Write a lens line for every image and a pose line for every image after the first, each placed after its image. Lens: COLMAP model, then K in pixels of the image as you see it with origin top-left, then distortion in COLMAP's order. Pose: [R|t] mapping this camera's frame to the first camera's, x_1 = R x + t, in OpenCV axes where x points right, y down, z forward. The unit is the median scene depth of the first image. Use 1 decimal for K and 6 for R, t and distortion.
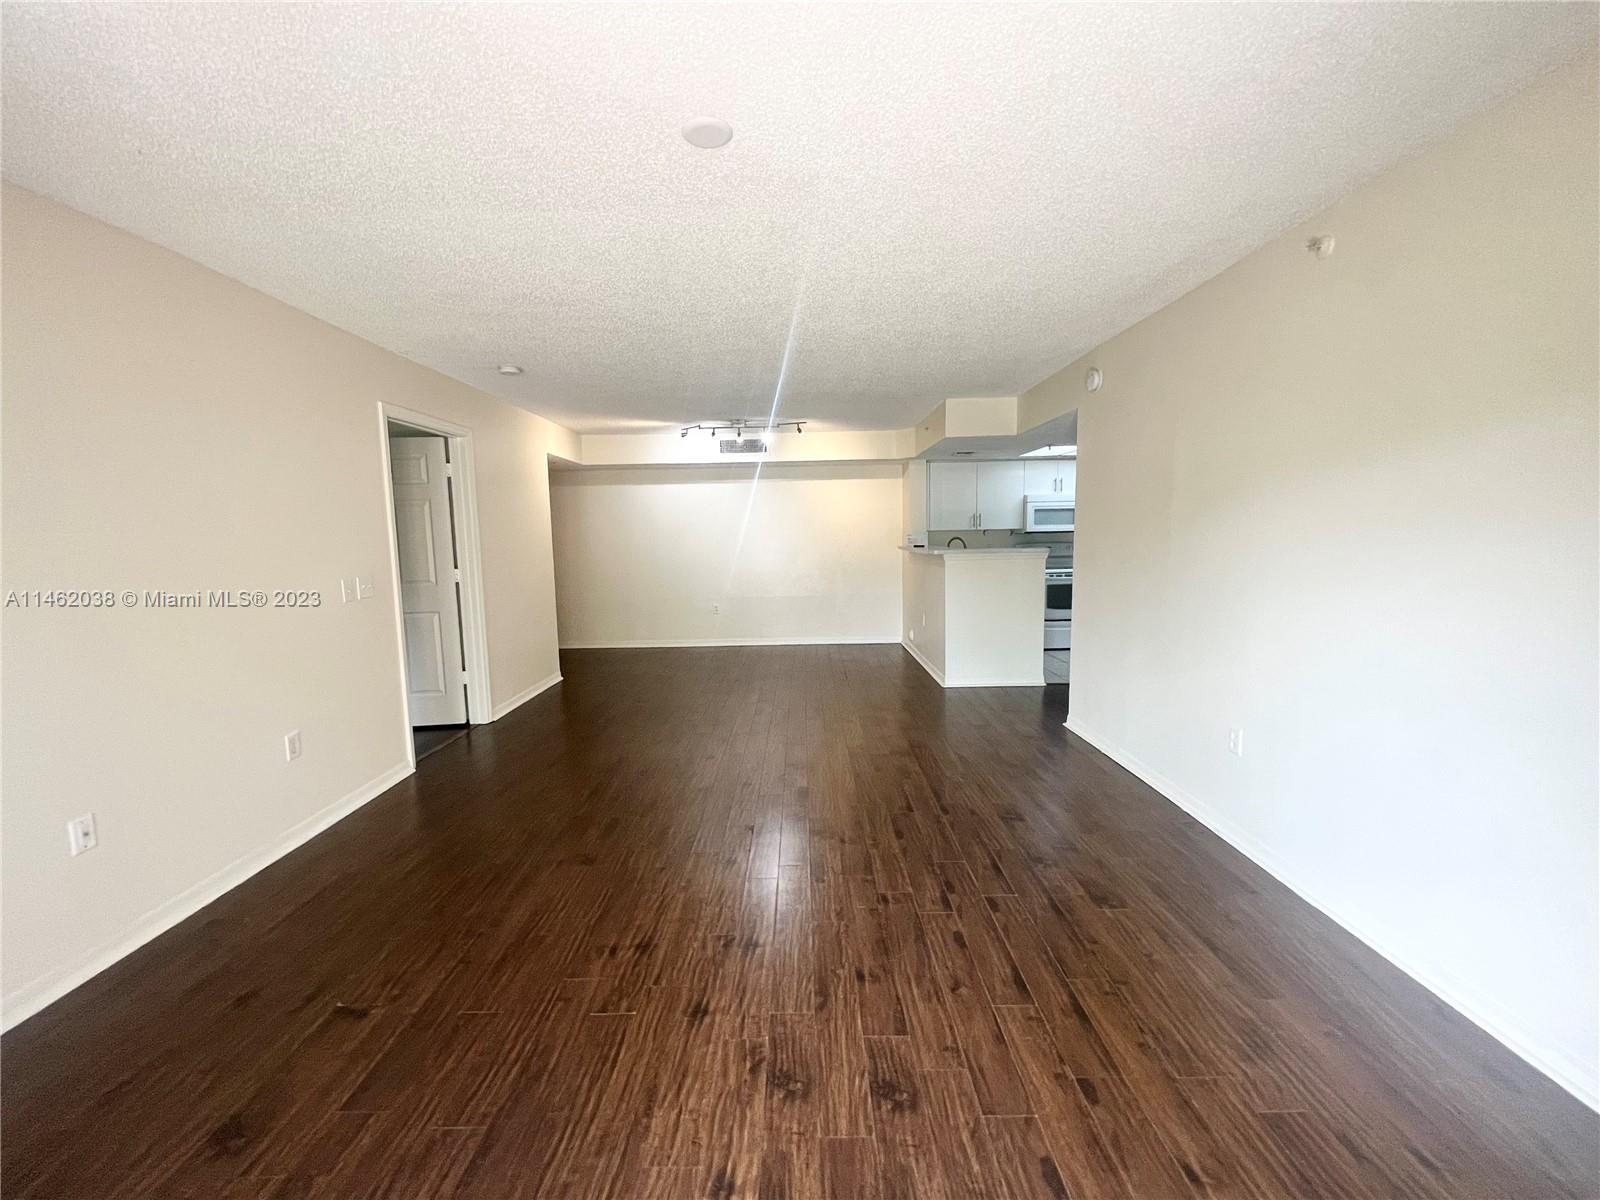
lens RADIAL K [[649.5, 0, 806.6], [0, 649.5, 599.8], [0, 0, 1]] dist [-0.000596, -0.000122]
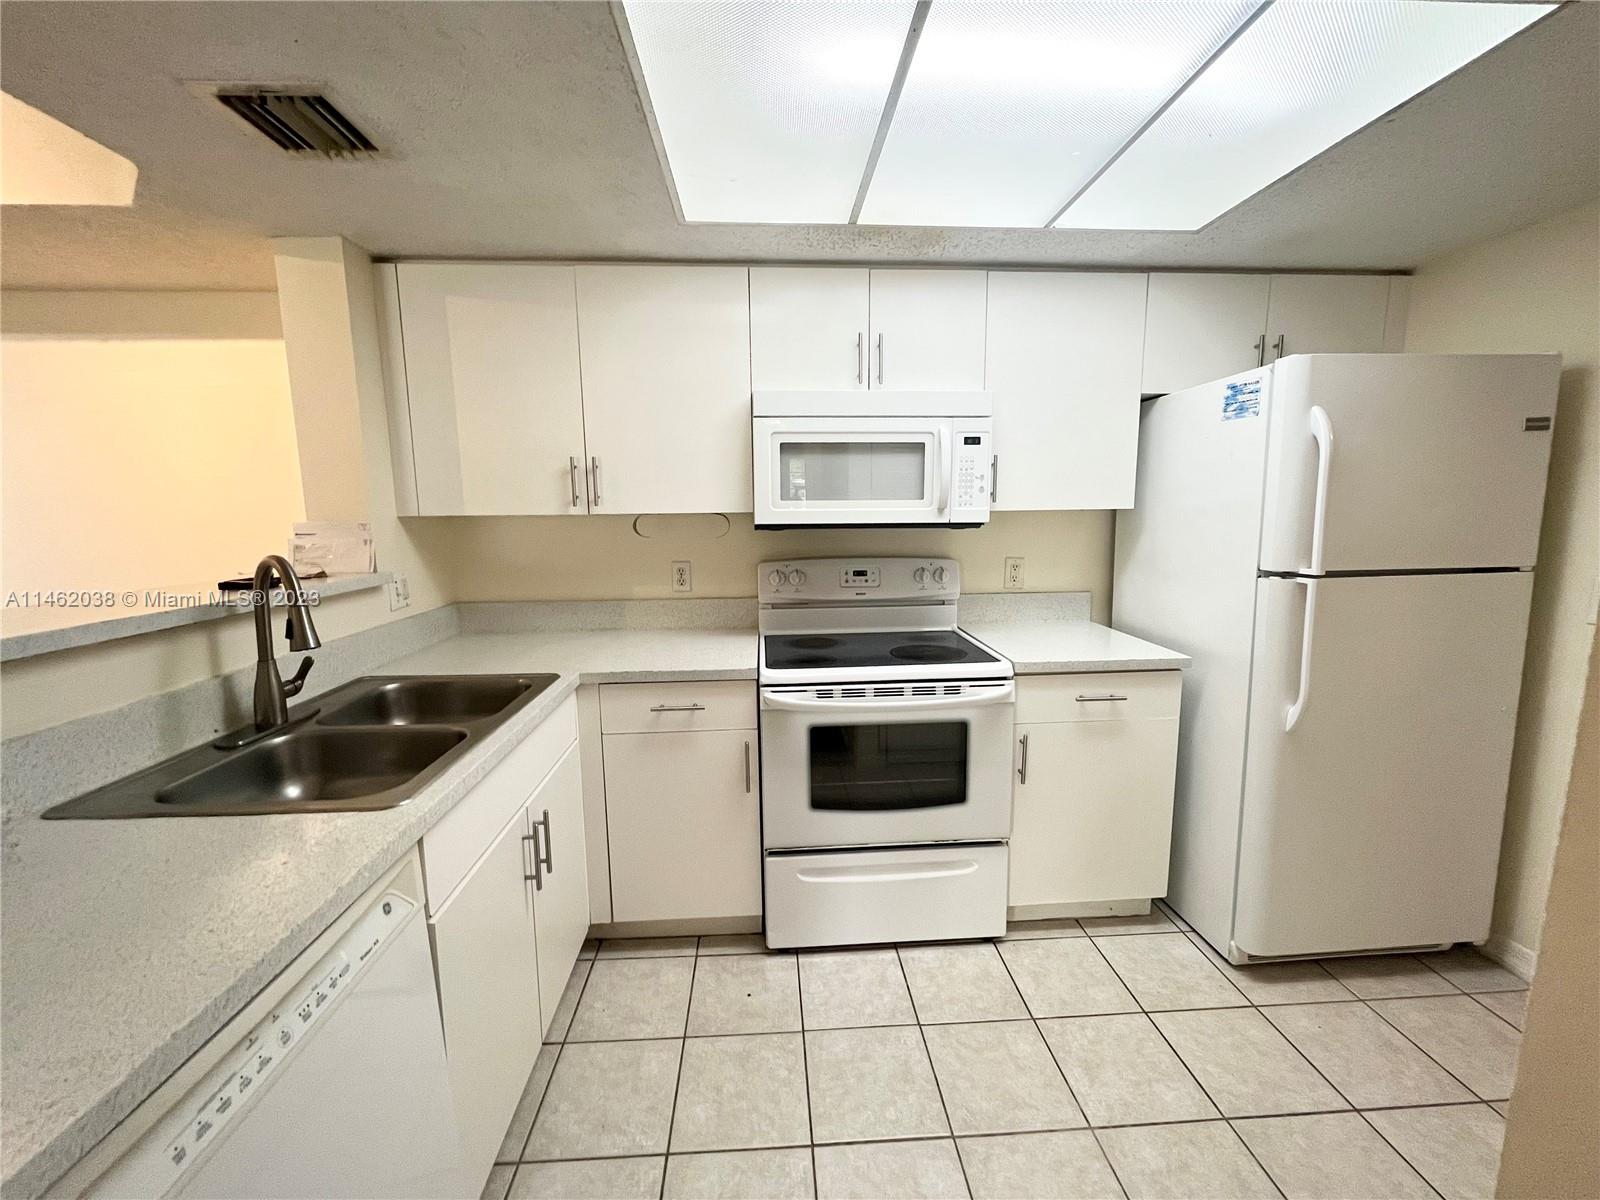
lens RADIAL K [[652.3, 0, 800.0], [0, 652.3, 600.0], [0, 0, 1]] dist [0.000597, -0.000161]
pose [[0.998563, -0.001024, 0.053580, 0.818271], [-0.001136, 0.999188, 0.040275, -0.199616], [-0.053578, -0.040278, 0.997751, 1.710112]]
